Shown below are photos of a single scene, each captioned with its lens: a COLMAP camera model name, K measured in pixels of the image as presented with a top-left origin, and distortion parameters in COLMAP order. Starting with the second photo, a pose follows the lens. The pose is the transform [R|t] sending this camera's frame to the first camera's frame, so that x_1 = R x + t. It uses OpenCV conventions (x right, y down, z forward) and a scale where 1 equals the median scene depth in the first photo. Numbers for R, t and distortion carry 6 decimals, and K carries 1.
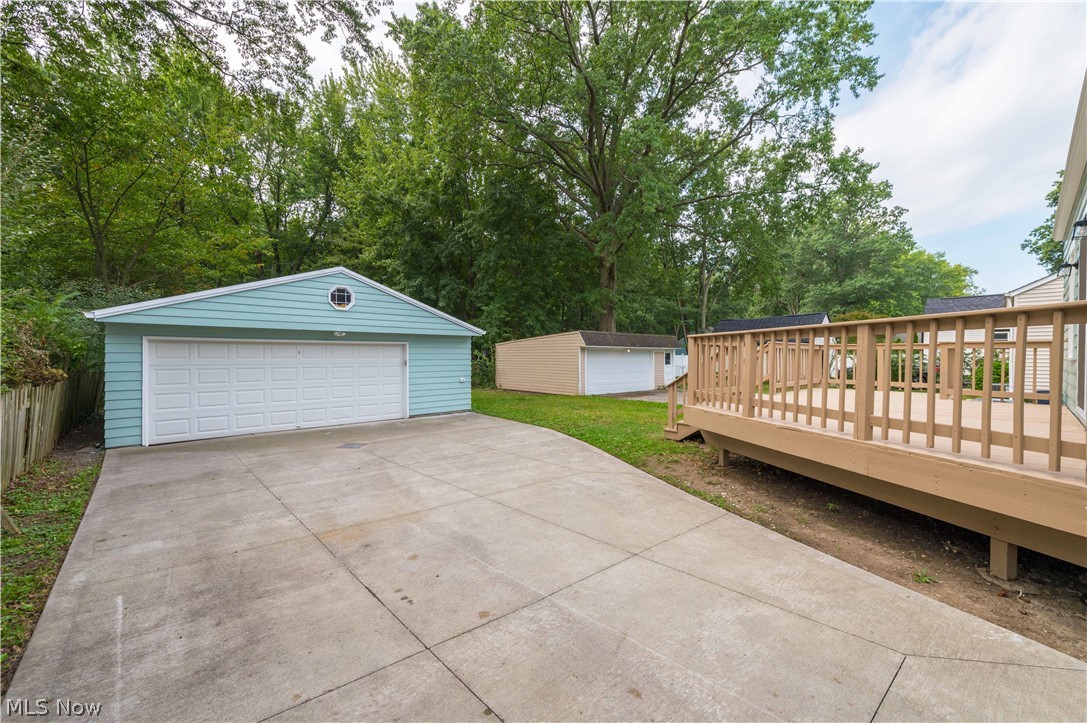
lens RADIAL K [[419.9, 0, 549.7], [0, 419.9, 359.0], [0, 0, 1]] dist [0.010259, -0.000483]
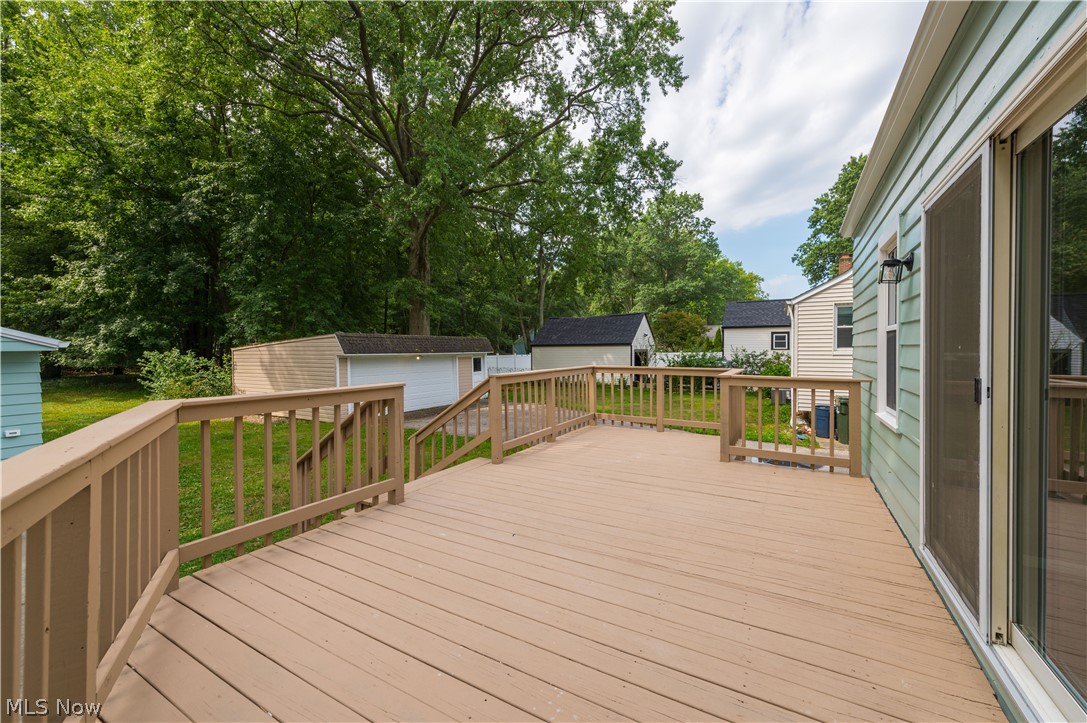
lens RADIAL K [[429.2, 0, 540.7], [0, 429.2, 351.4], [0, 0, 1]] dist [0.014588, -0.000092]
pose [[0.951967, -0.008043, 0.306095, 0.111054], [0.008881, 0.999960, -0.001343, -0.019697], [-0.306072, 0.003997, 0.952000, 0.109452]]
